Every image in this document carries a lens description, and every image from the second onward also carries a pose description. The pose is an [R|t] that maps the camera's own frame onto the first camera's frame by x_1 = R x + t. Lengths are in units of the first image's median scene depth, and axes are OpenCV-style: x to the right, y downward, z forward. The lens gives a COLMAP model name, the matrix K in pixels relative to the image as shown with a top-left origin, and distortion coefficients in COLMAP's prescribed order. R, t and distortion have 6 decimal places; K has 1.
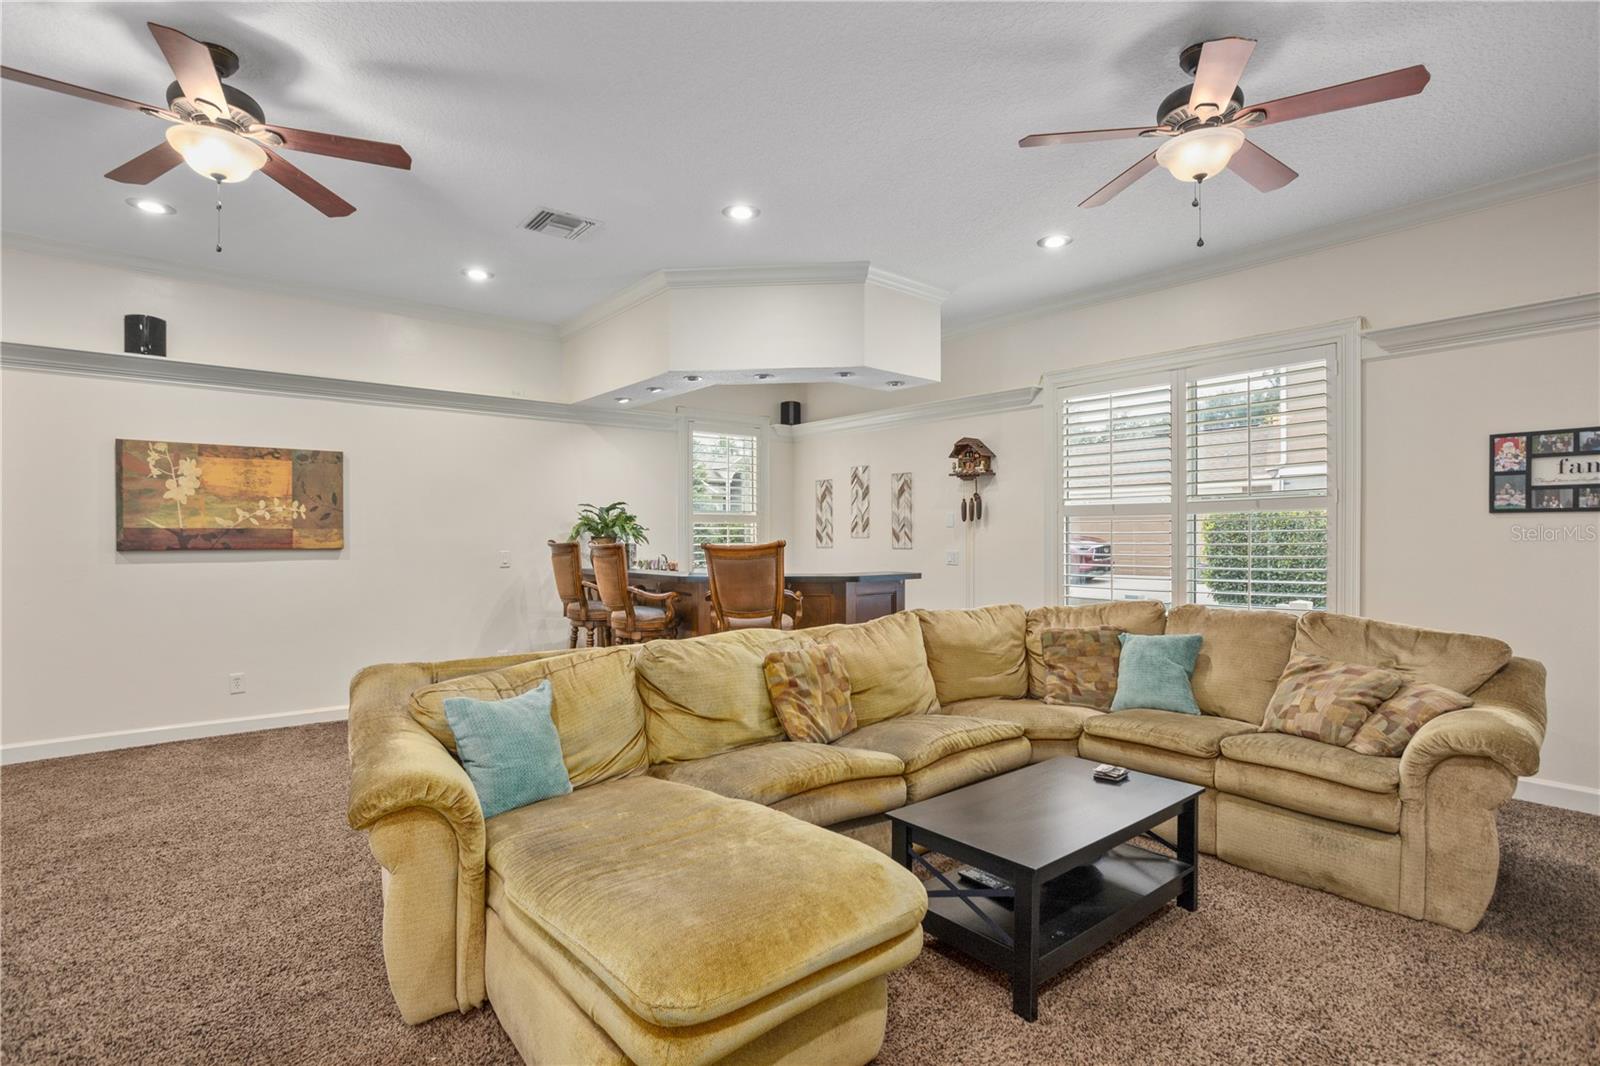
lens RADIAL K [[787.6, 0, 805.8], [0, 787.6, 538.9], [0, 0, 1]] dist [-0.046771, 0.024791]
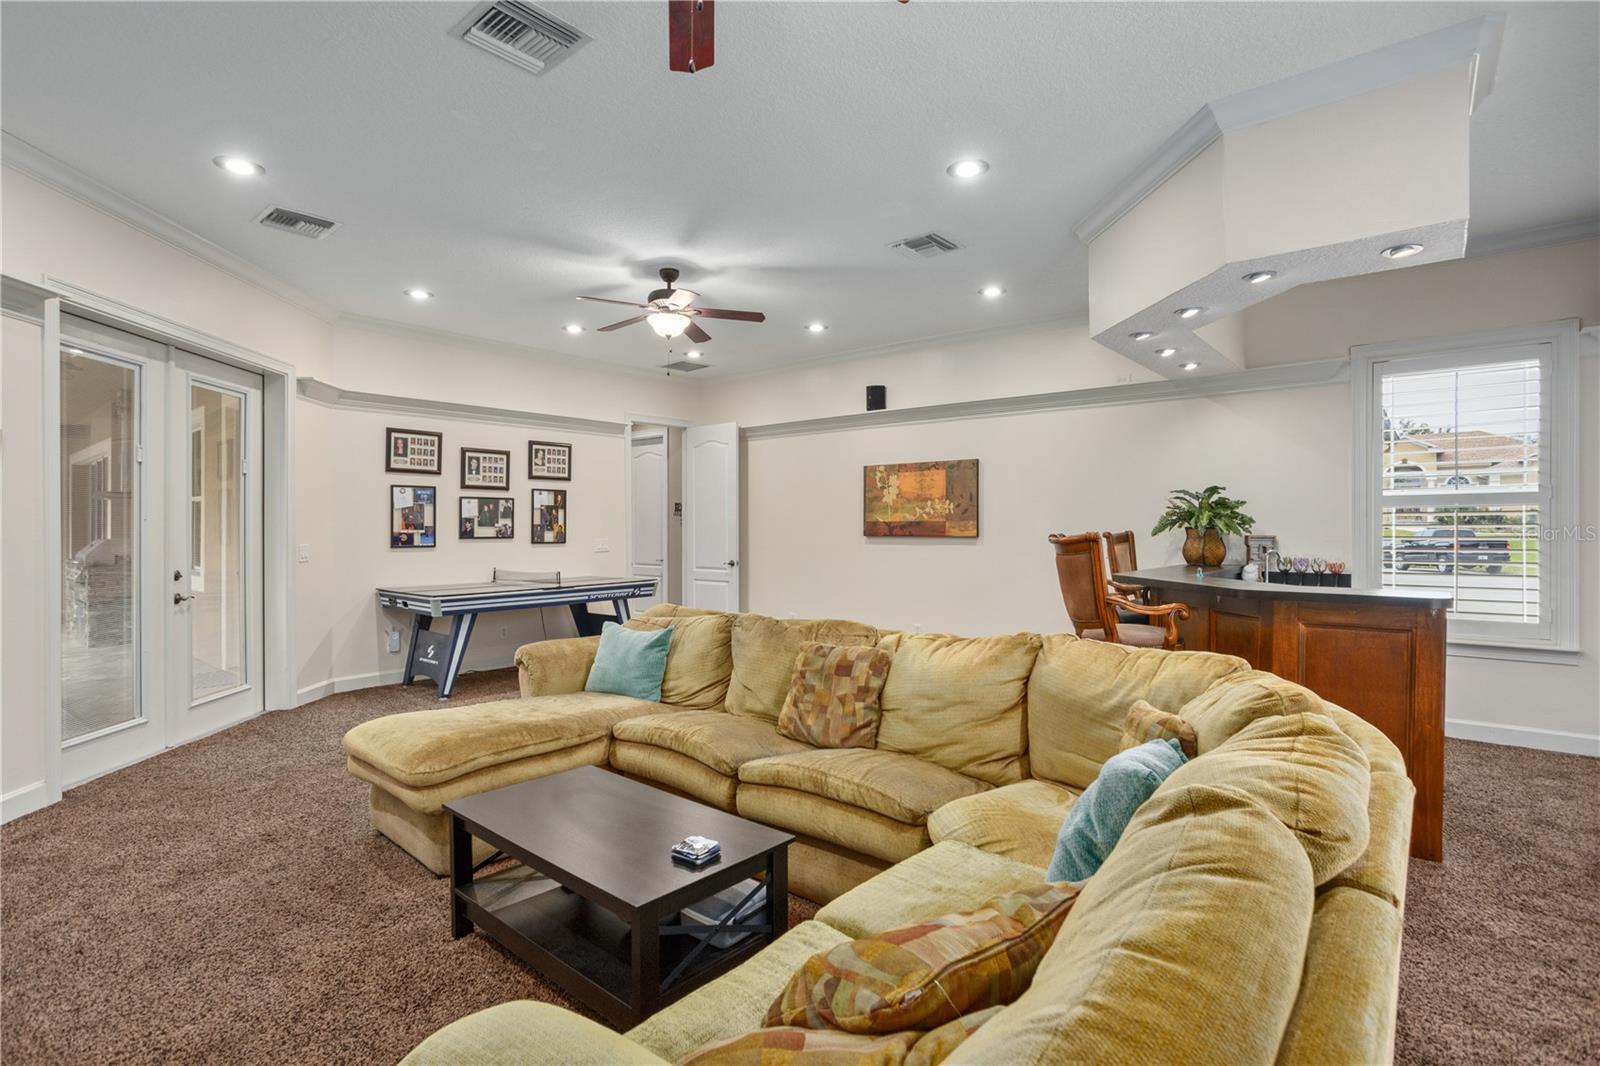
lens RADIAL K [[787.6, 0, 798.6], [0, 787.6, 527.4], [0, 0, 1]] dist [-0.046771, 0.024791]
pose [[0.160761, 0.001712, -0.986992, 0.664318], [-0.005716, 0.999983, 0.000804, -0.002200], [0.986977, 0.005513, 0.160768, 0.571929]]
